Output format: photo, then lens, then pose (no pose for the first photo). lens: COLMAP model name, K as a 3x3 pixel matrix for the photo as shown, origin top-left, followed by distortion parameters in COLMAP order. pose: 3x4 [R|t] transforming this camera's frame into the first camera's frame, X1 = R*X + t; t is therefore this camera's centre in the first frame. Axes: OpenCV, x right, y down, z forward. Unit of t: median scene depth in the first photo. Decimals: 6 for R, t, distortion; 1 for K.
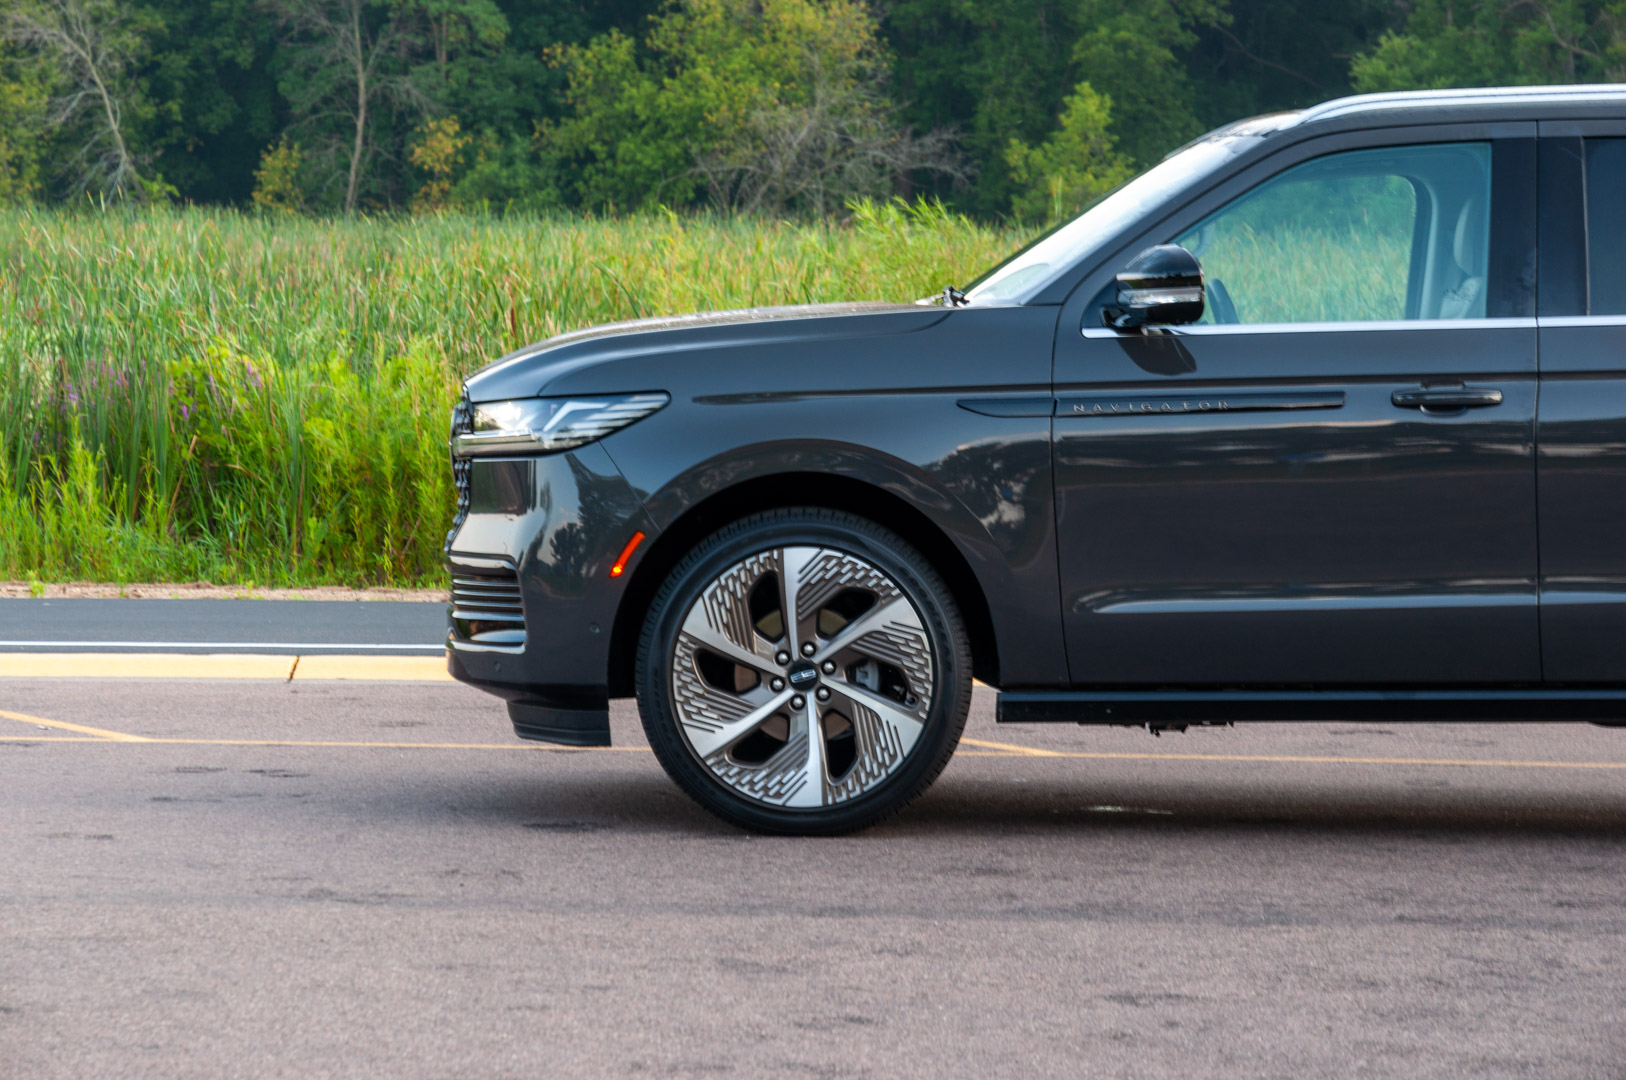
lens RADIAL K [[4942.2, 0, 717.1], [0, 4942.2, 528.1], [0, 0, 1]] dist [0.044999, 0.000000]
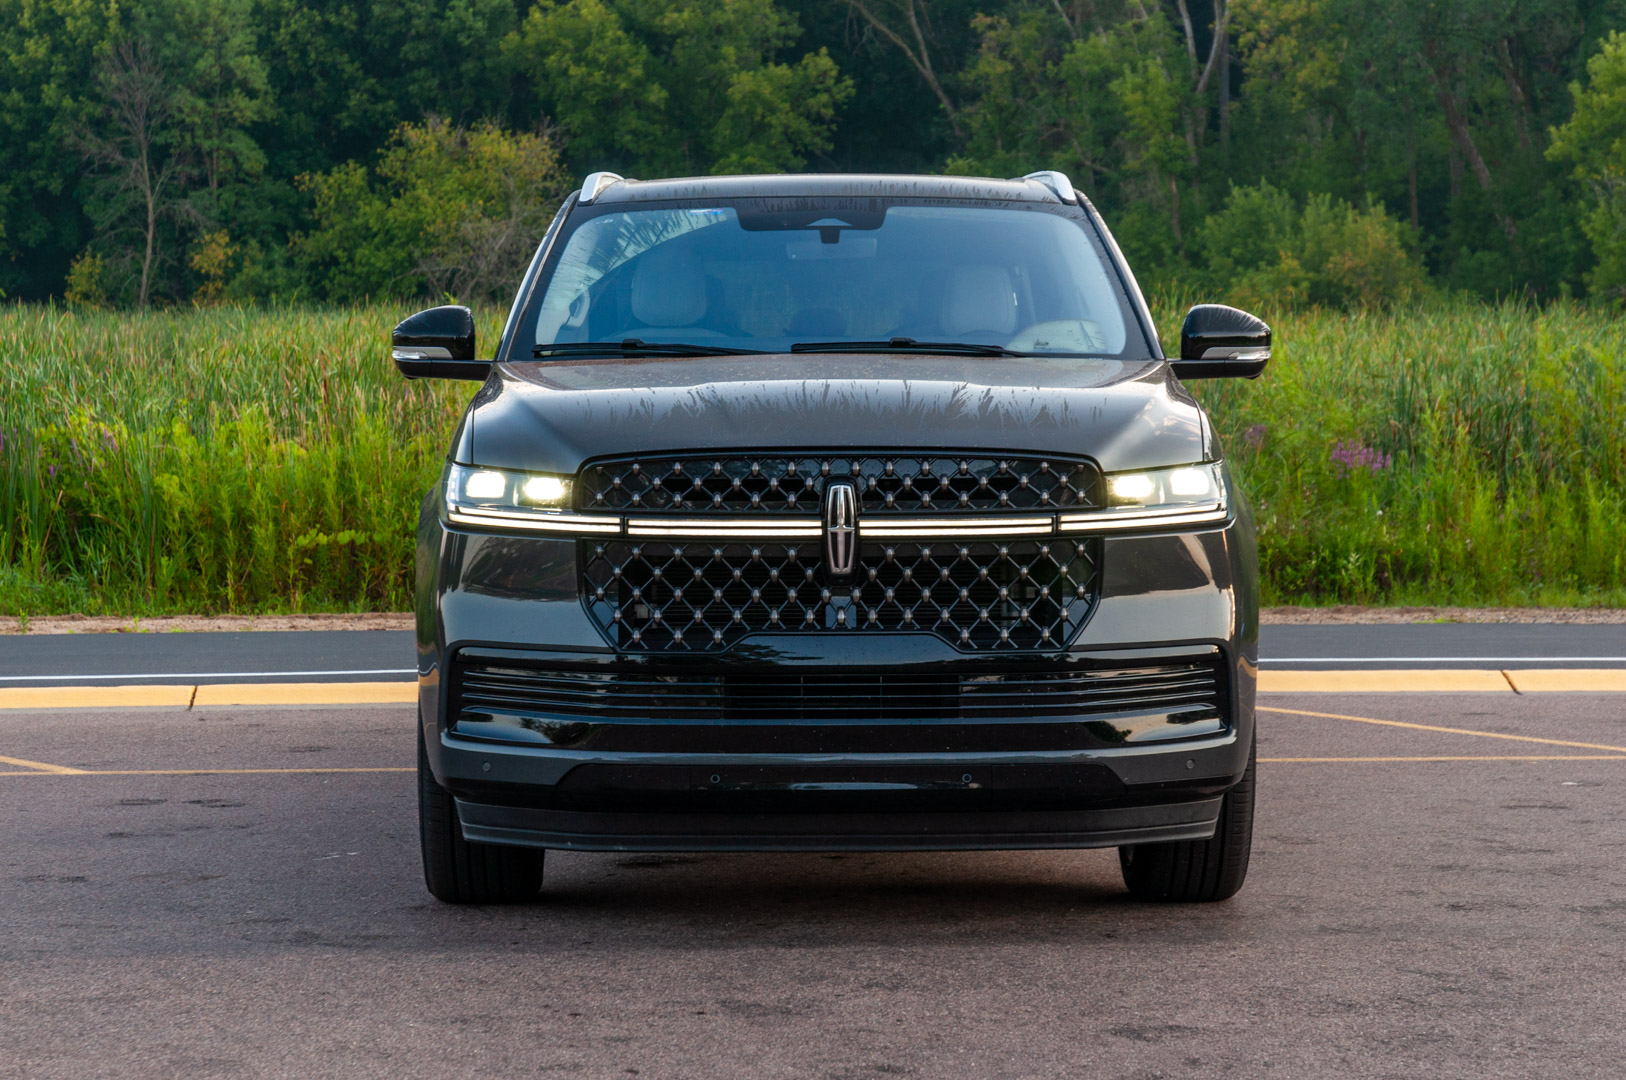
lens RADIAL K [[3741.6, 0, 769.7], [0, 3741.6, 532.8], [0, 0, 1]] dist [0.033724, 0.000000]
pose [[0.995069, -0.021808, 0.096754, -0.022502], [0.022050, 0.999756, -0.001433, -0.003282], [-0.096699, 0.003559, 0.995307, 0.078918]]
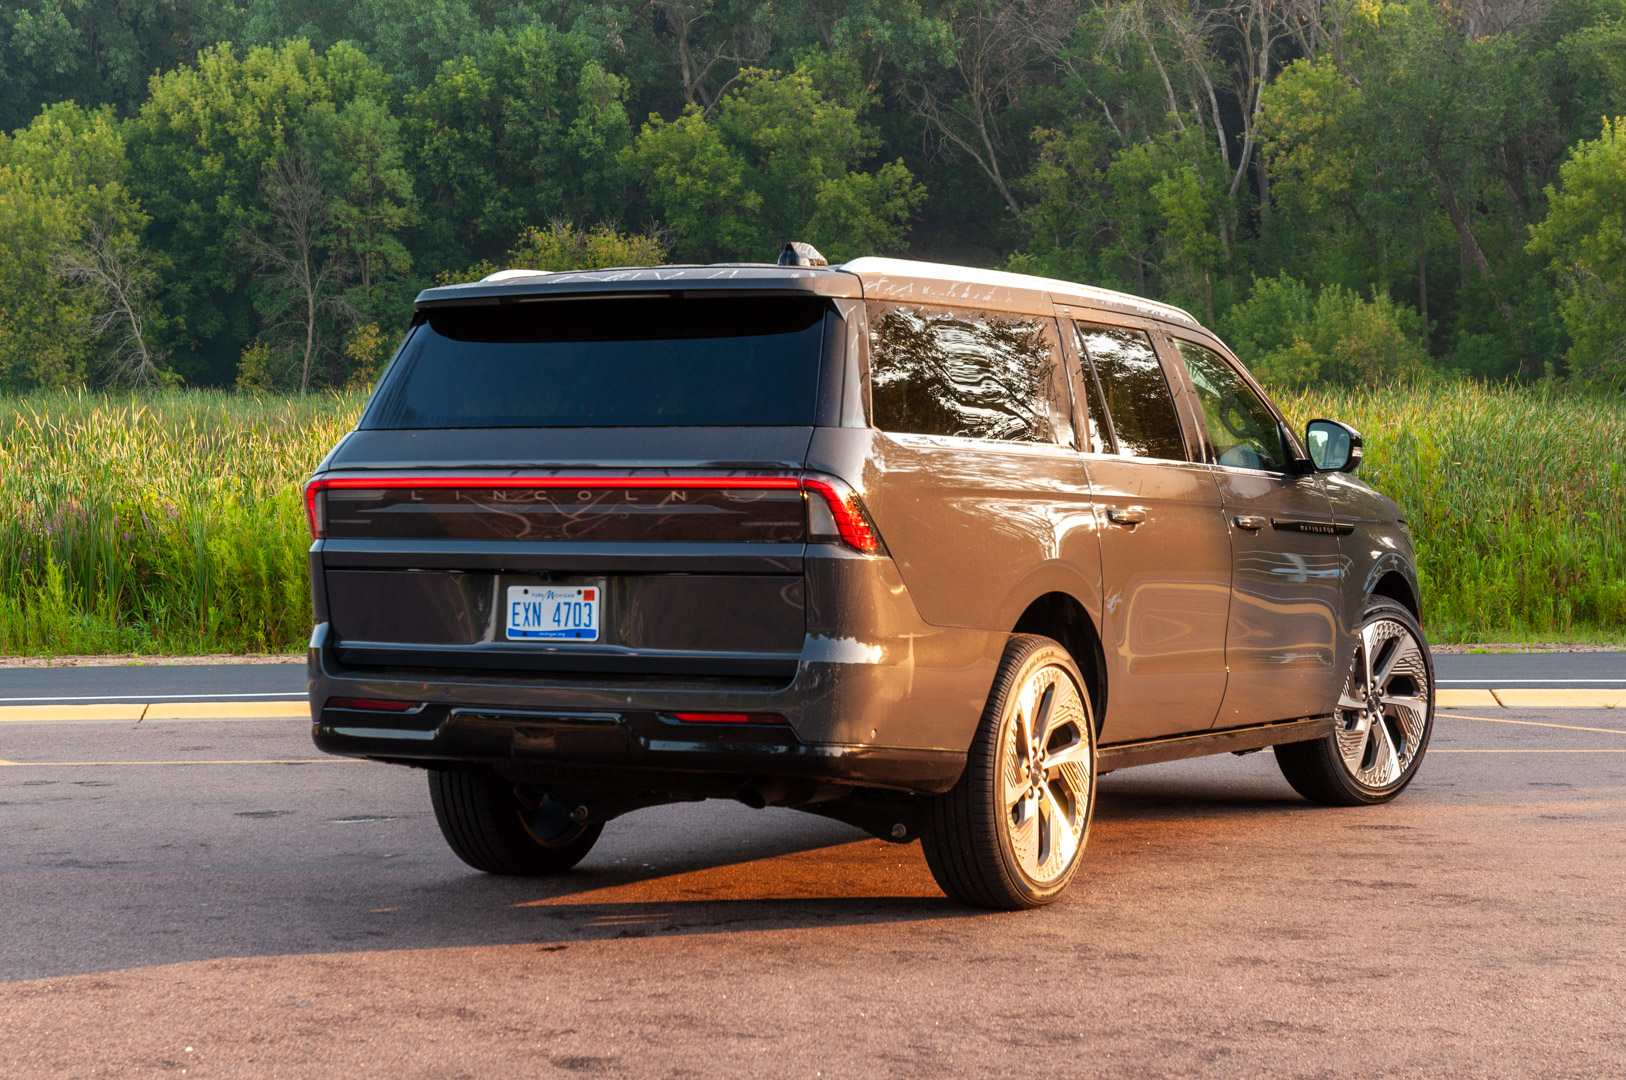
lens RADIAL K [[3424.4, 0, 802.3], [0, 3424.4, 534.9], [0, 0, 1]] dist [0.014091, 0.000000]
pose [[0.997733, -0.025037, 0.062464, 0.018711], [0.026186, 0.999501, -0.017647, -0.000579], [-0.061991, 0.019243, 0.997891, -0.016178]]
